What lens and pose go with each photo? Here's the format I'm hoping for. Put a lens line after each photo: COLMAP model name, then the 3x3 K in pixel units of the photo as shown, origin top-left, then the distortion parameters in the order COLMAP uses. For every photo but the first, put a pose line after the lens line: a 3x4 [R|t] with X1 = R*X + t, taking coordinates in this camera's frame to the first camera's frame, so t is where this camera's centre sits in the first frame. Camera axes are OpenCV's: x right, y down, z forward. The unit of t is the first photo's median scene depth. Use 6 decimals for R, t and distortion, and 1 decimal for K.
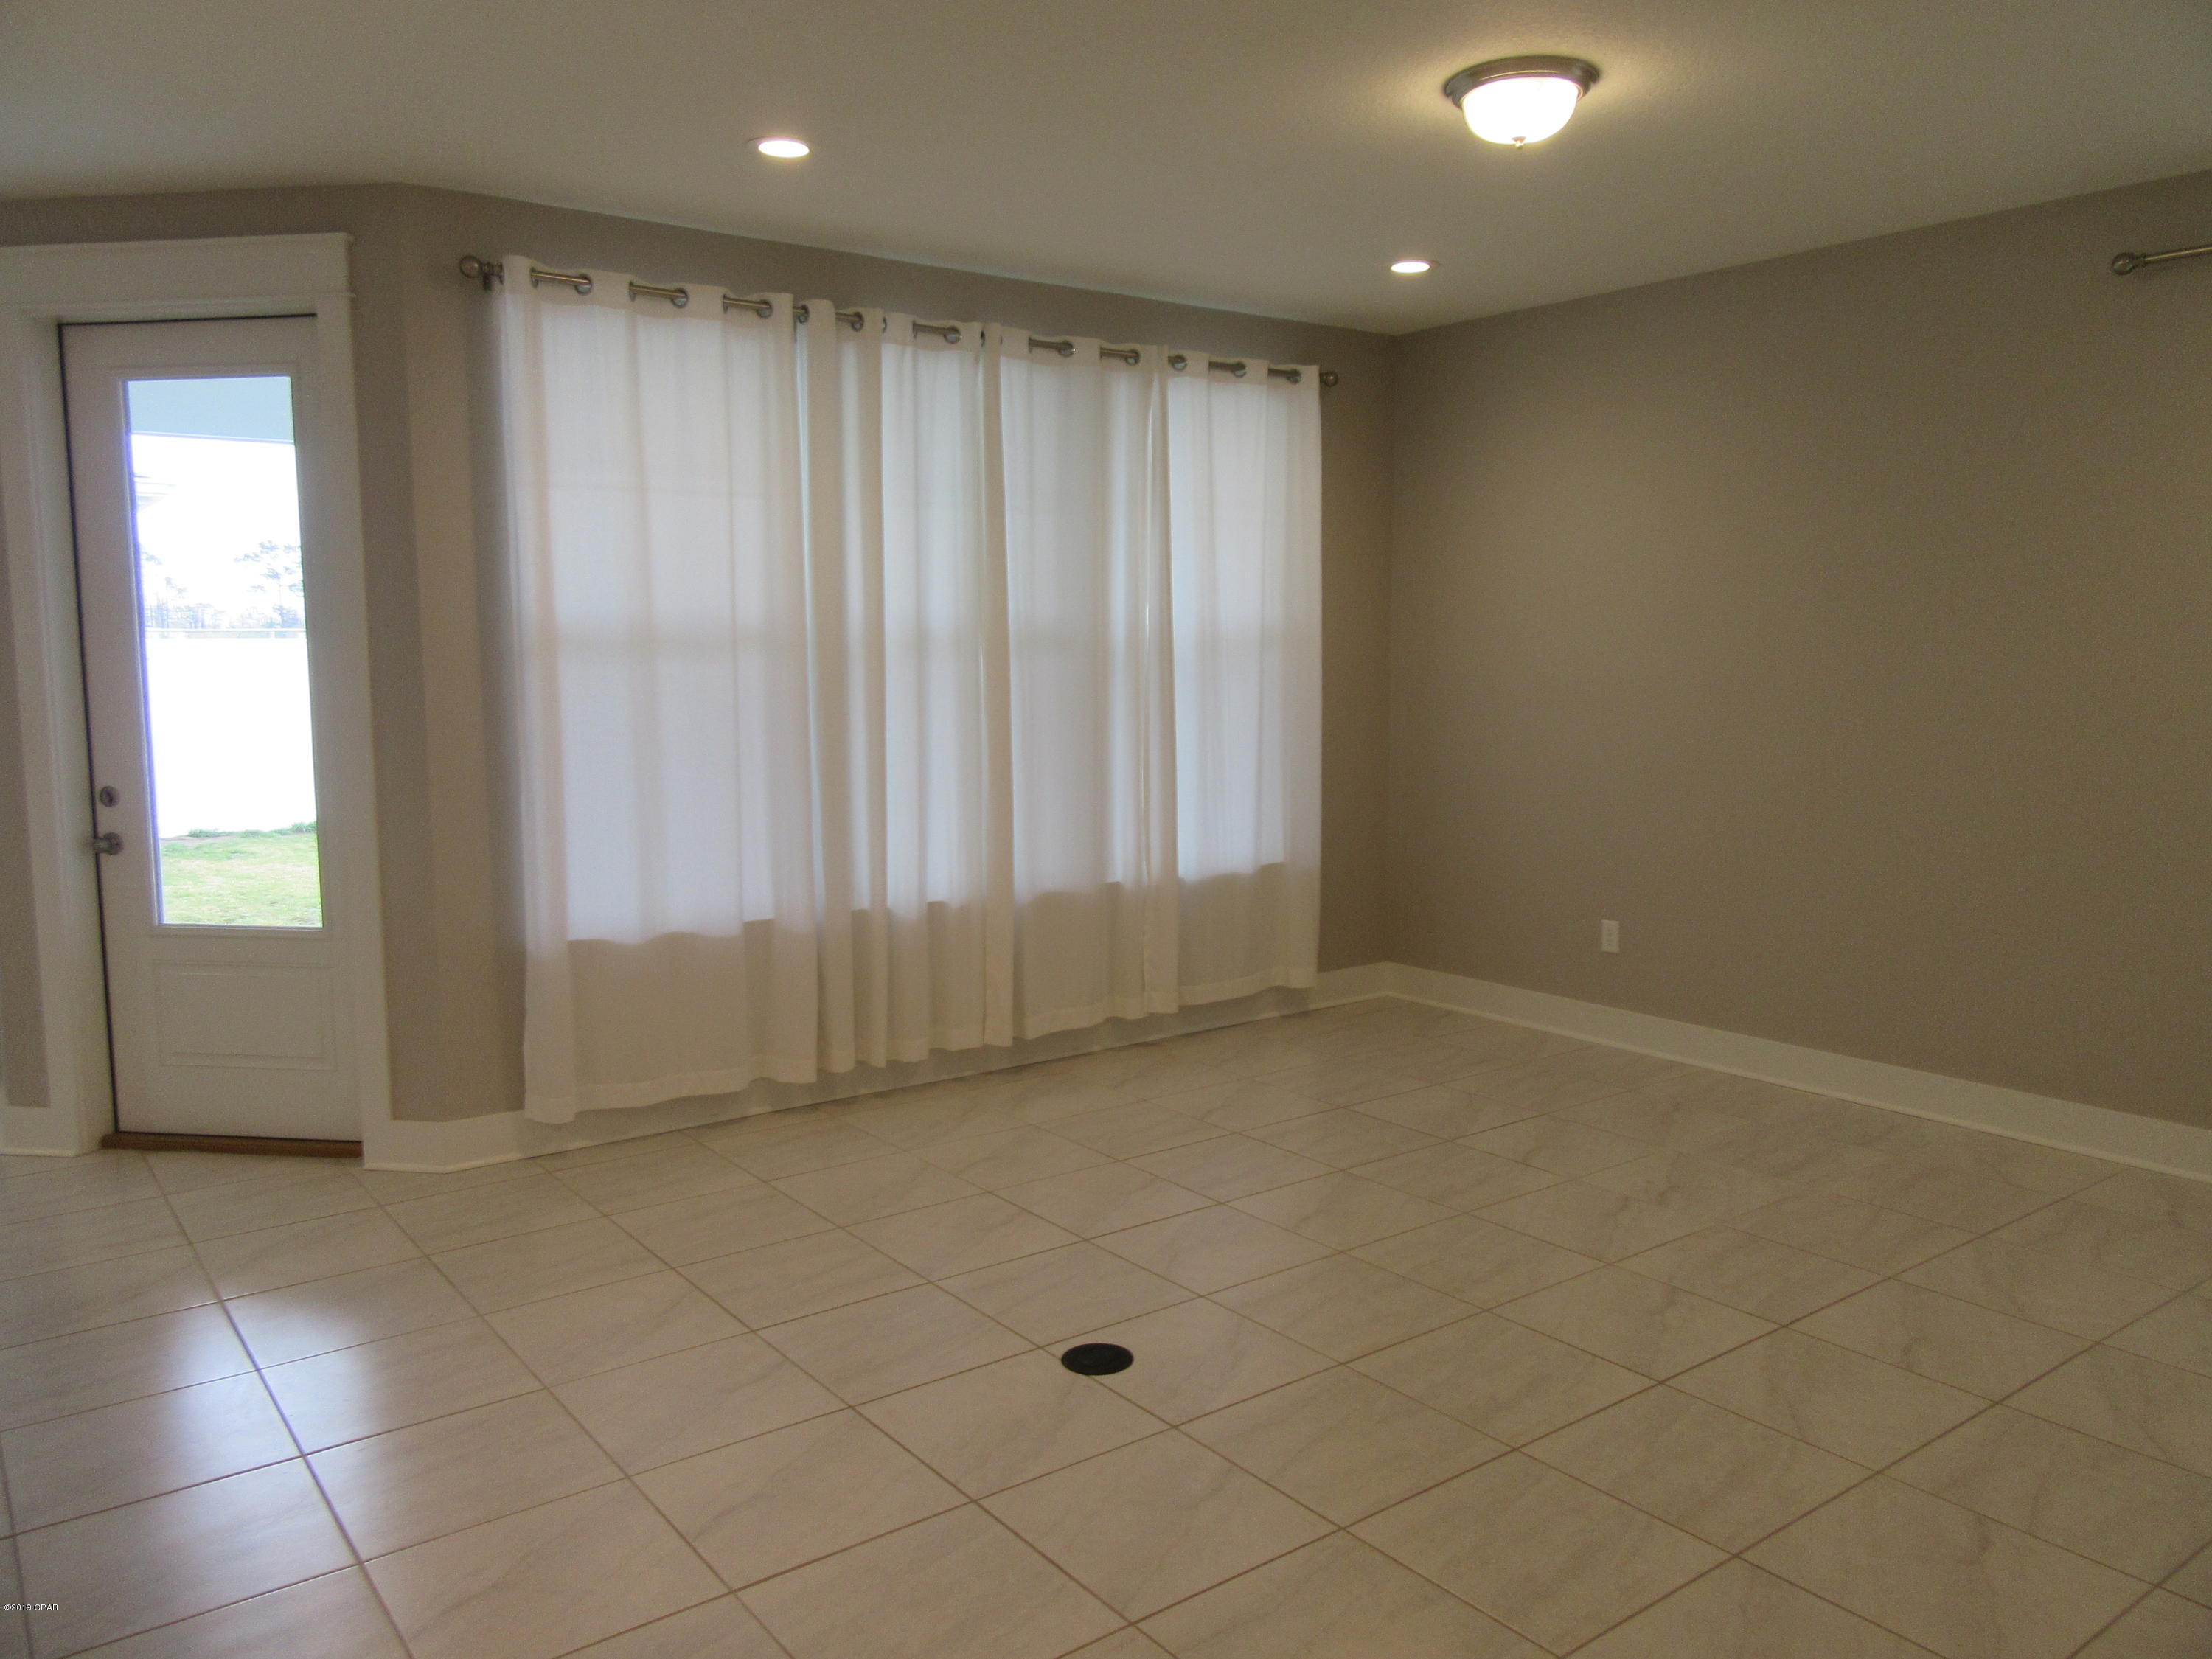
lens RADIAL K [[1637.0, 0, 1101.2], [0, 1637.0, 829.0], [0, 0, 1]] dist [-0.003243, 0.003156]
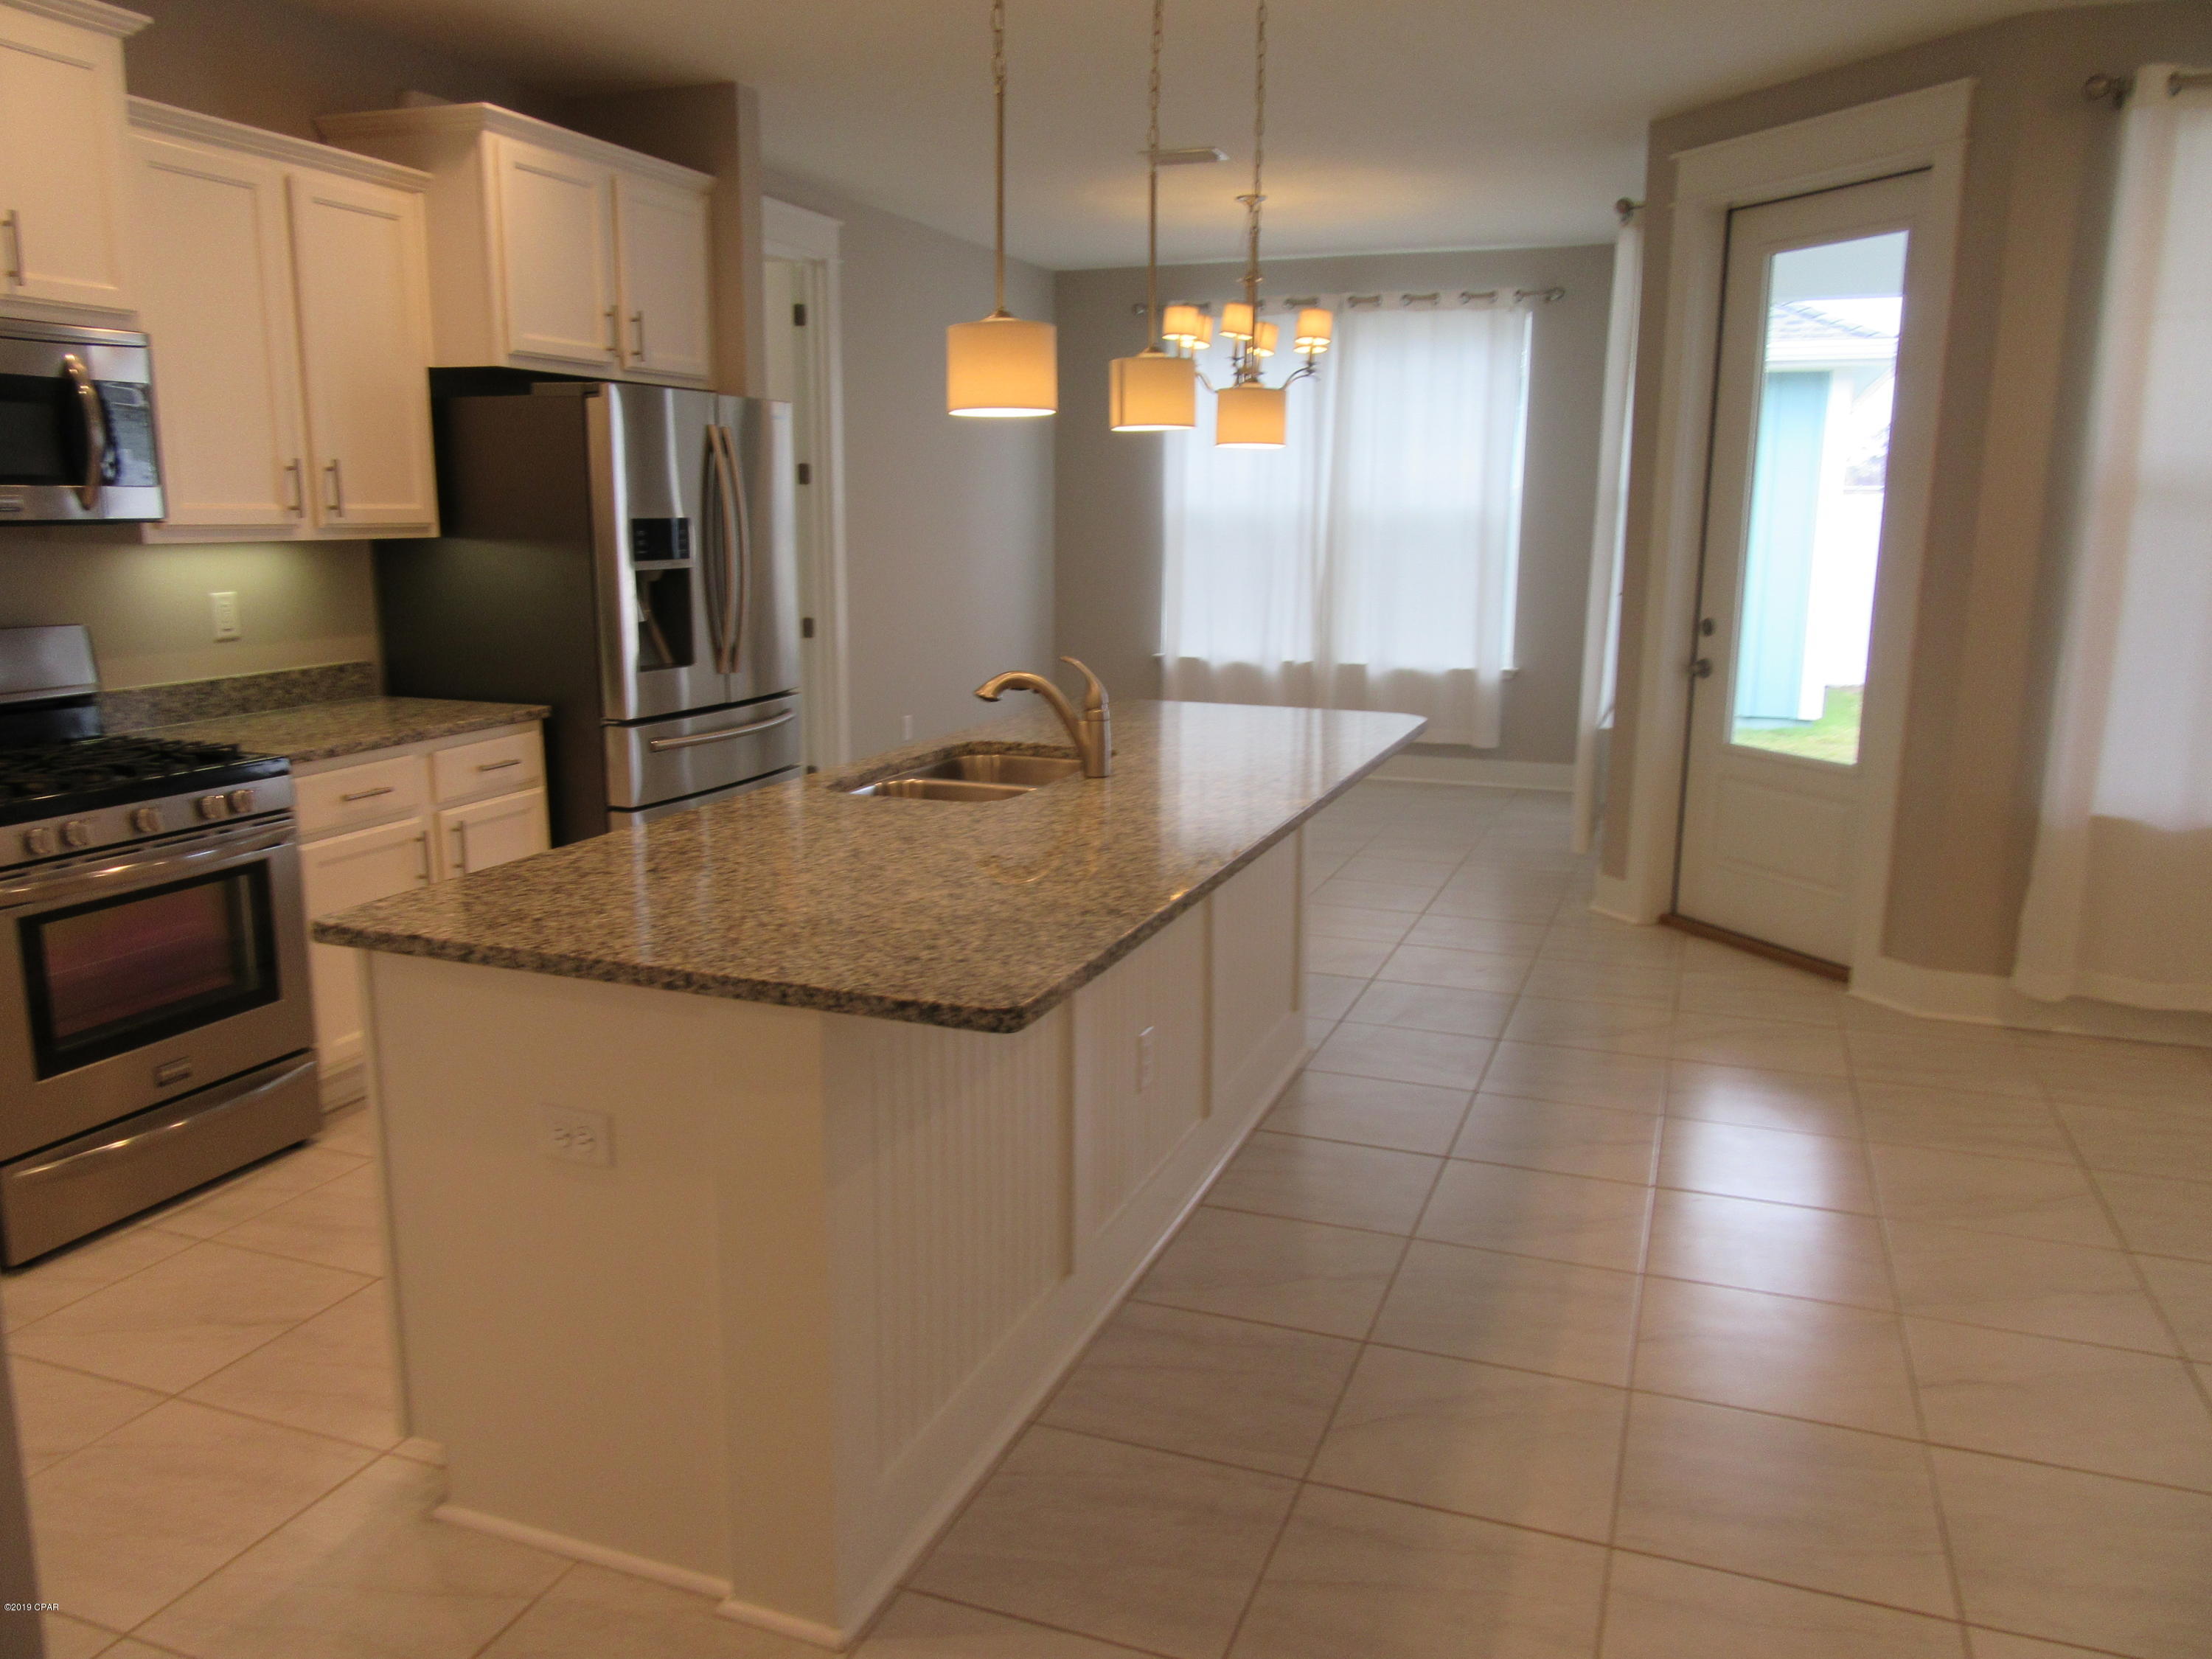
lens RADIAL K [[1637.0, 0, 1092.0], [0, 1637.0, 833.5], [0, 0, 1]] dist [-0.003243, 0.003156]
pose [[0.535847, 0.175037, -0.825972, 0.145931], [-0.097735, 0.984558, 0.145239, -0.001999], [0.838640, 0.002900, 0.544679, 0.005500]]
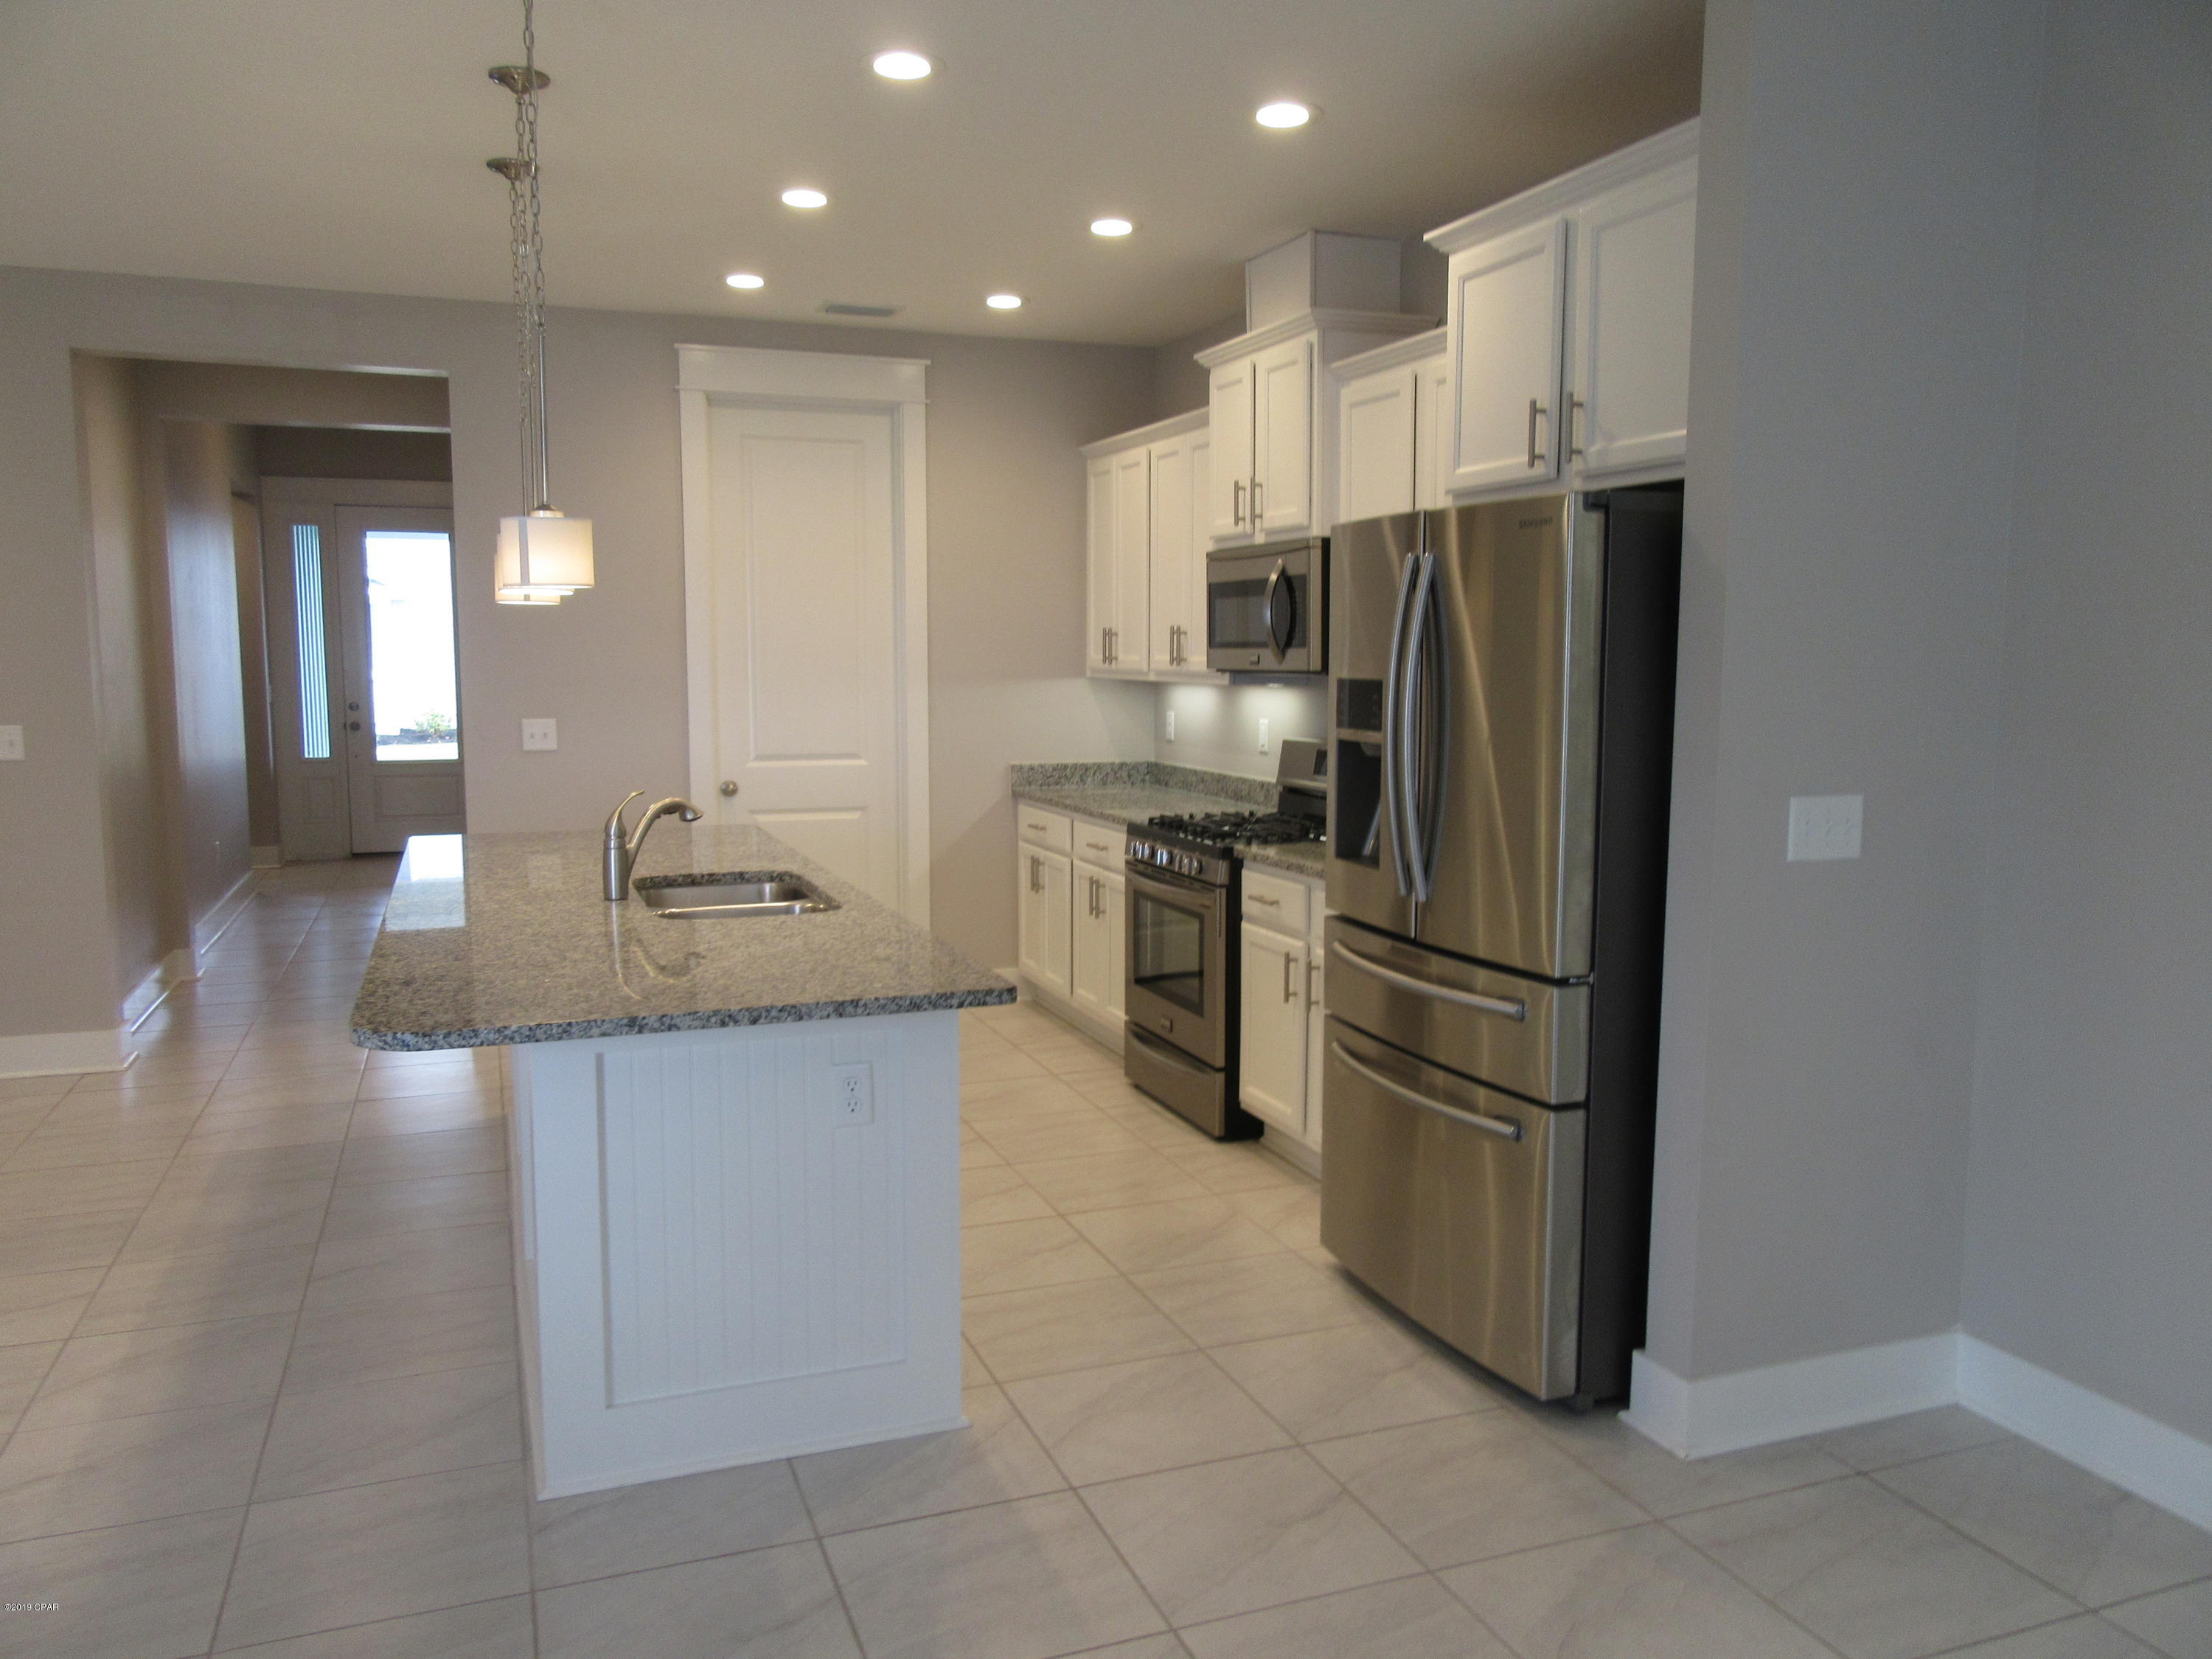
lens RADIAL K [[1637.0, 0, 1097.7], [0, 1637.0, 832.0], [0, 0, 1]] dist [-0.003243, 0.003156]
pose [[-0.961301, -0.027226, 0.274152, -0.904988], [0.031758, 0.977520, 0.208436, -0.114003], [-0.273664, 0.209077, -0.938827, 1.086469]]
